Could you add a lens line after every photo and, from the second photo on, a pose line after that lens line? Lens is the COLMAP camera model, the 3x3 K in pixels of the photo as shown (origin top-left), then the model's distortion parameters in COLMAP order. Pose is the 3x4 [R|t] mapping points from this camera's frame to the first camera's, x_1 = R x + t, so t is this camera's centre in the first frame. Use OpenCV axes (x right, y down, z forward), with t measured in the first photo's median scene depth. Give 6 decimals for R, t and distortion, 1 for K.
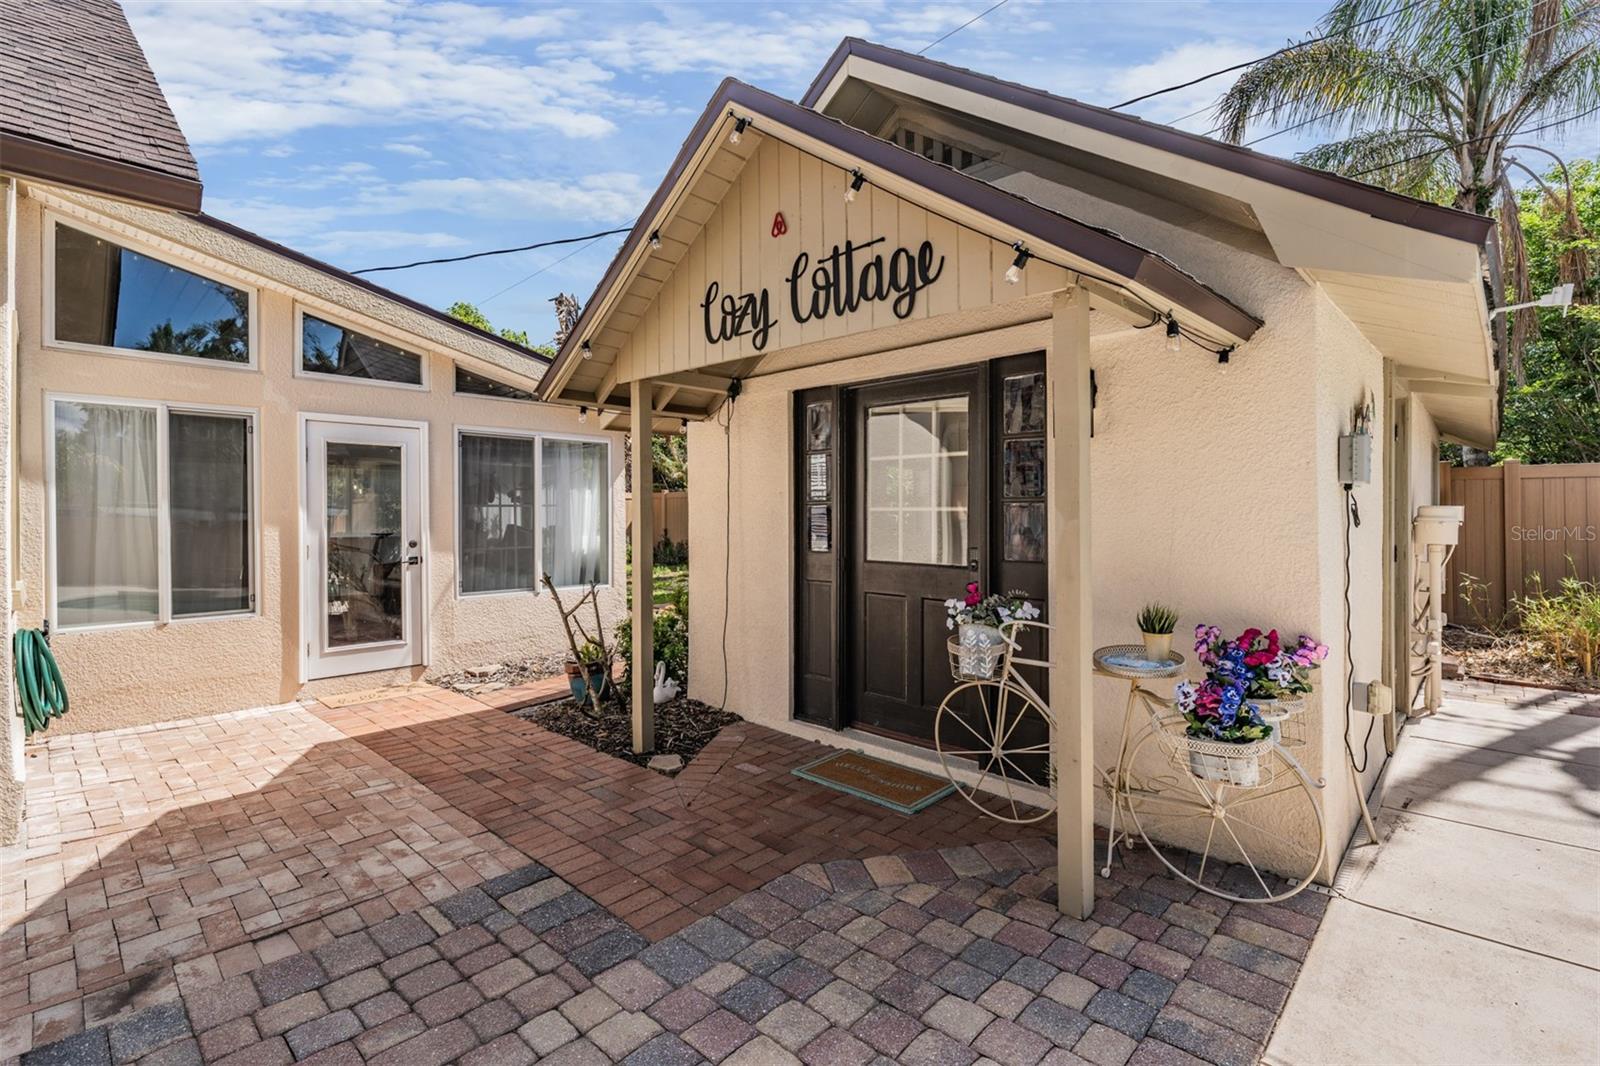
lens RADIAL K [[731.0, 0, 798.0], [0, 731.0, 513.1], [0, 0, 1]] dist [0.000366, 0.000091]
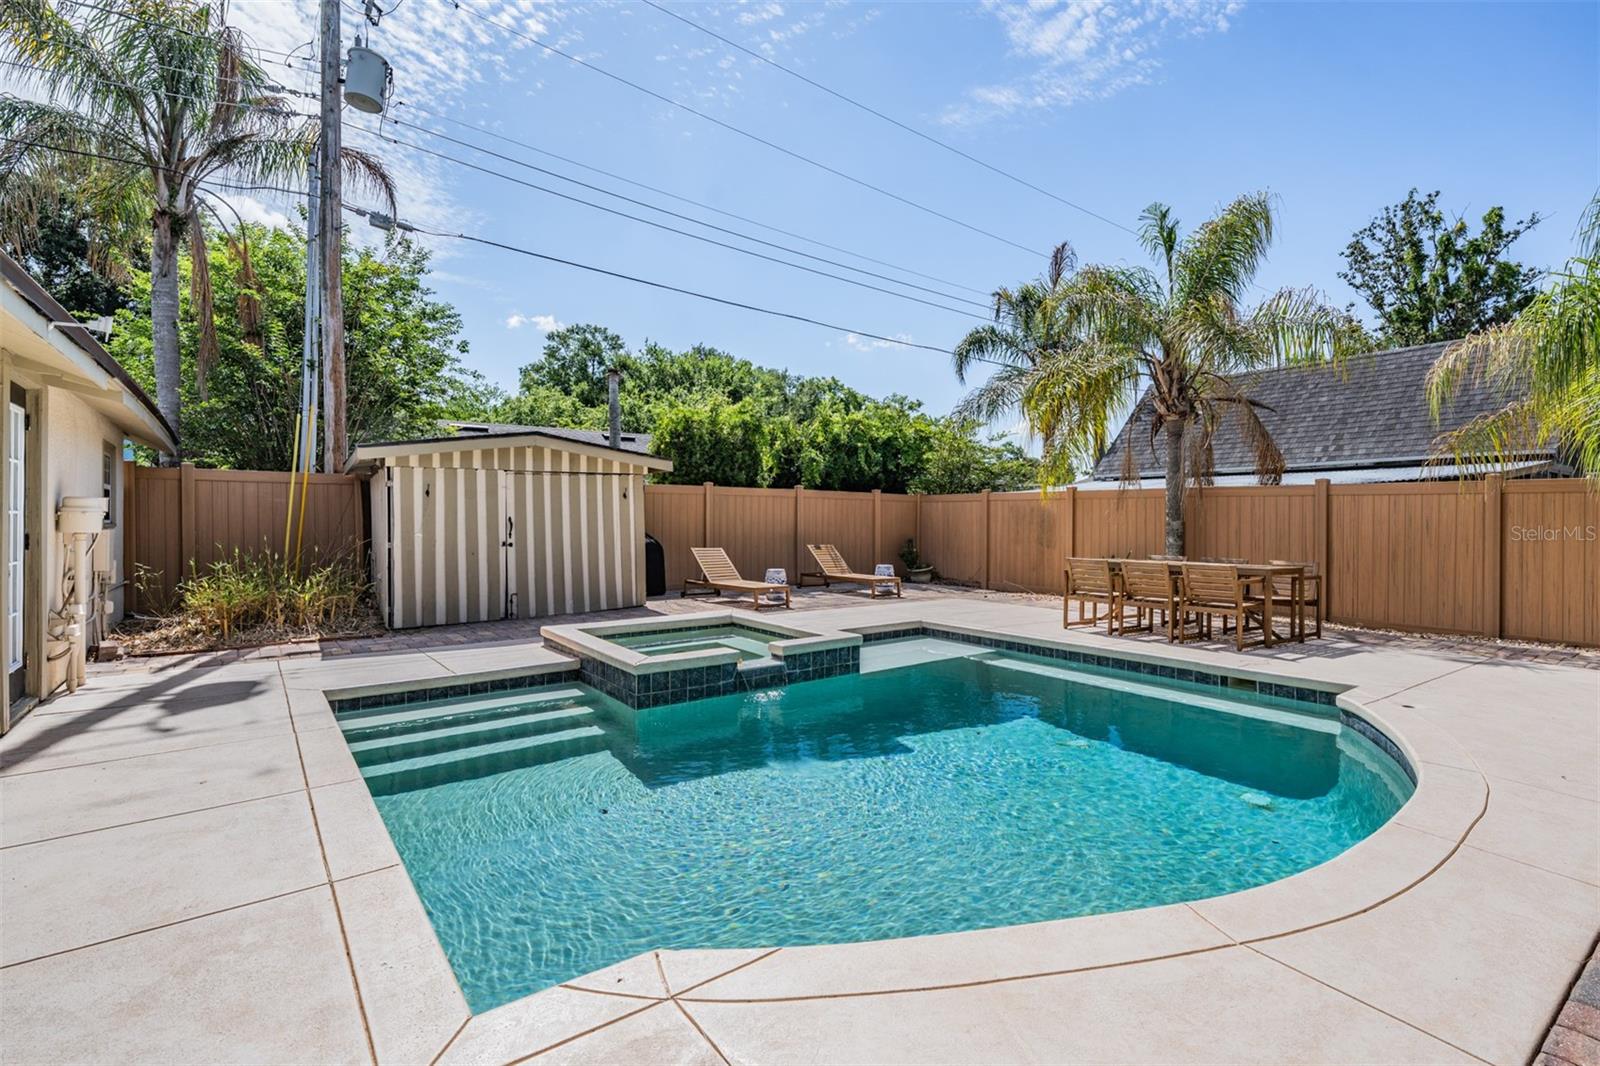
lens RADIAL K [[746.3, 0, 795.9], [0, 746.3, 523.3], [0, 0, 1]] dist [0.000563, -0.000759]
pose [[0.172665, -0.002016, 0.984979, -0.019986], [-0.004633, 0.999985, 0.002859, 0.028631], [-0.984970, -0.005057, 0.172653, -0.299425]]
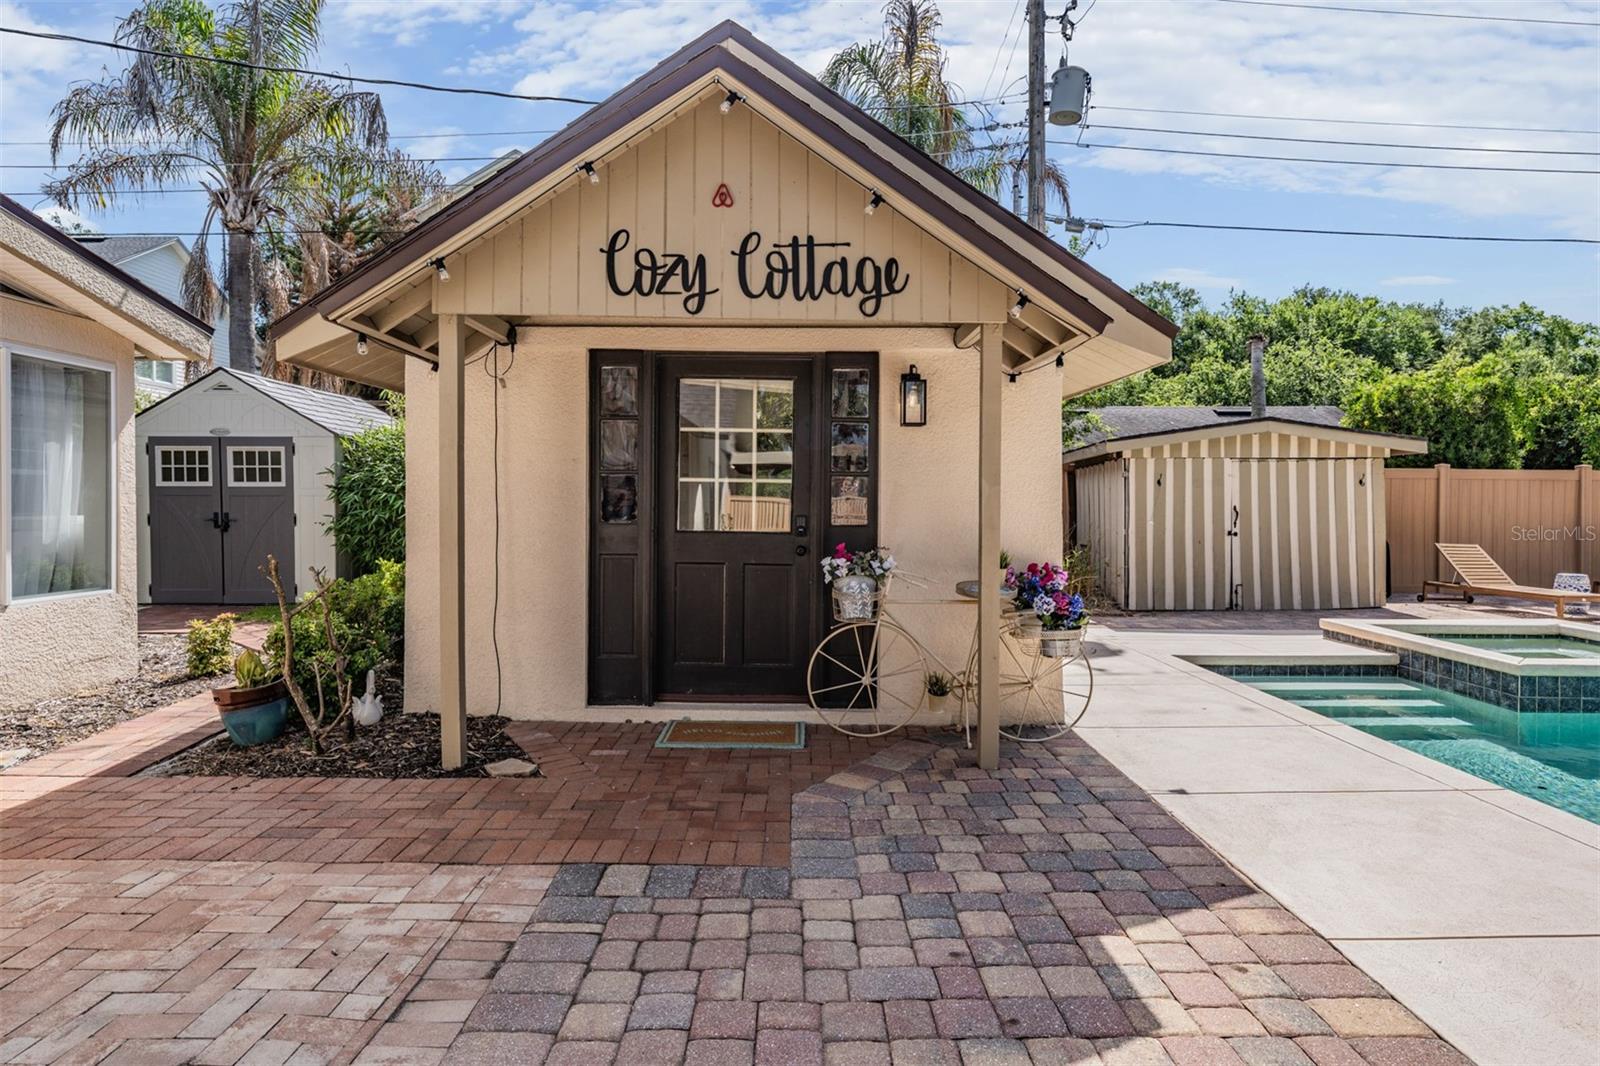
lens RADIAL K [[848.2, 0, 798.6], [0, 848.2, 512.3], [0, 0, 1]] dist [0.002835, 0.000707]
pose [[0.724290, 0.002112, 0.689492, -0.692463], [-0.010513, 0.999913, 0.007980, 0.033579], [-0.689416, -0.013028, 0.724249, 0.055365]]
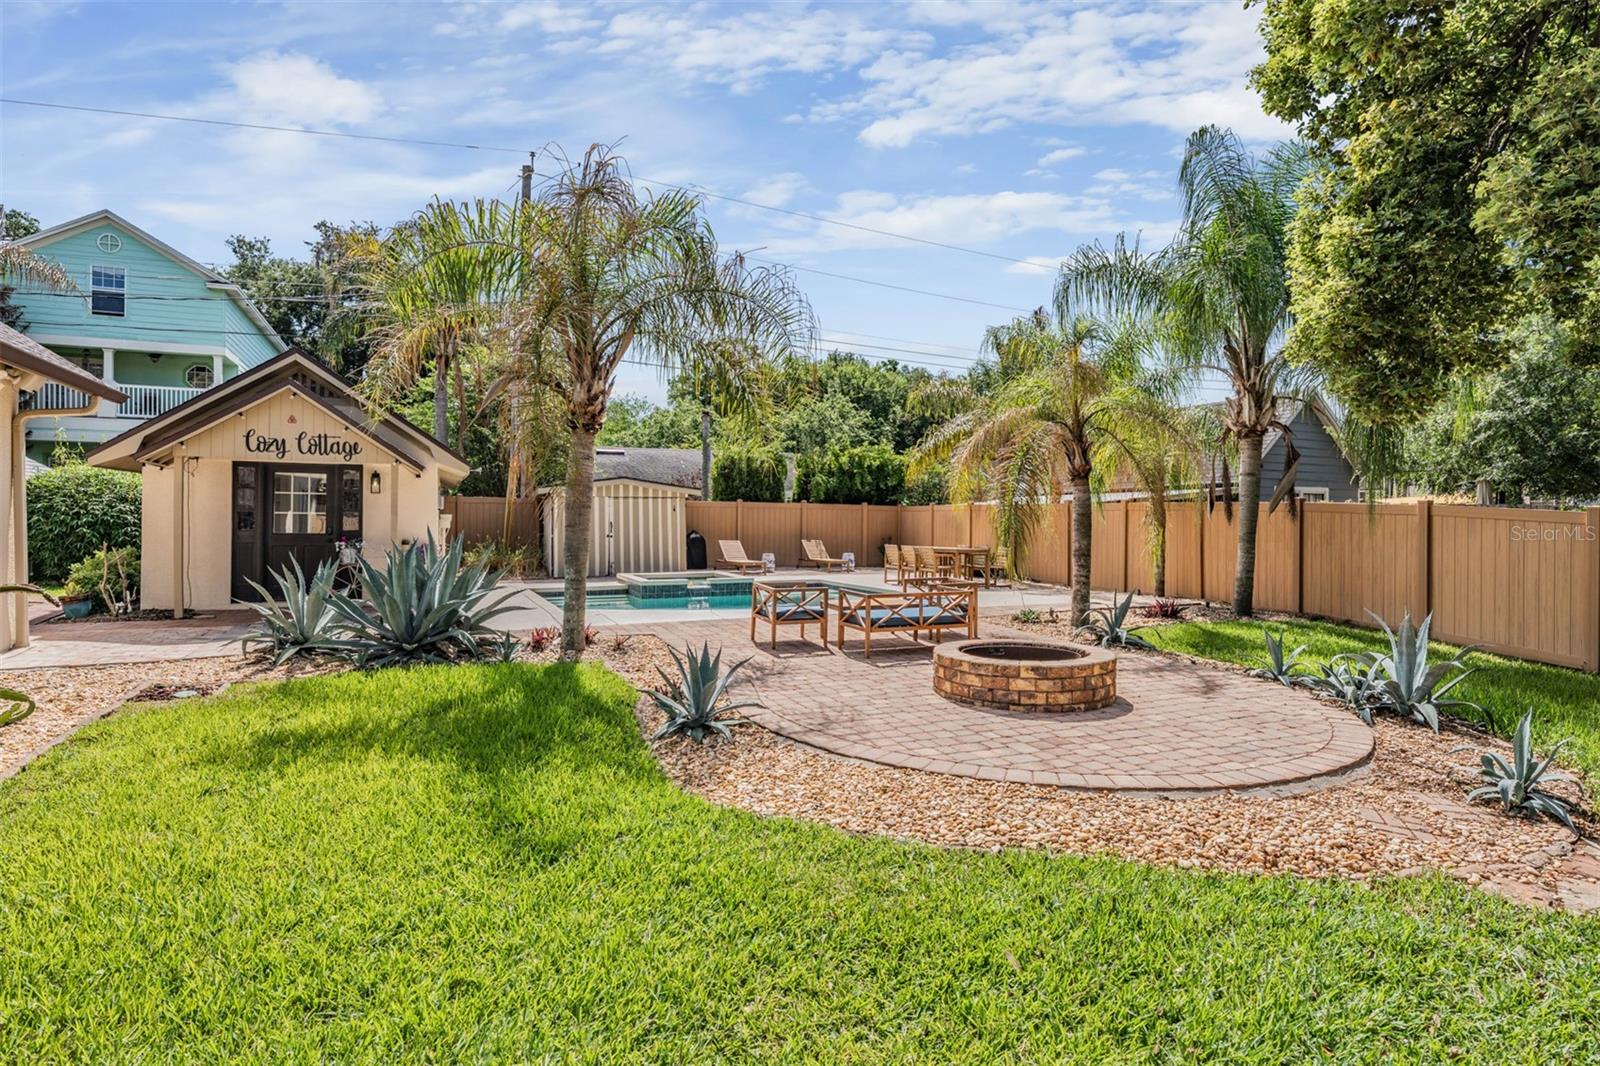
lens RADIAL K [[848.2, 0, 798.6], [0, 848.2, 512.3], [0, 0, 1]] dist [0.002835, 0.000707]
pose [[0.382544, 0.015274, 0.923811, -2.250555], [-0.007128, 0.999882, -0.013580, 0.023837], [-0.923910, -0.001390, 0.382608, -2.094244]]
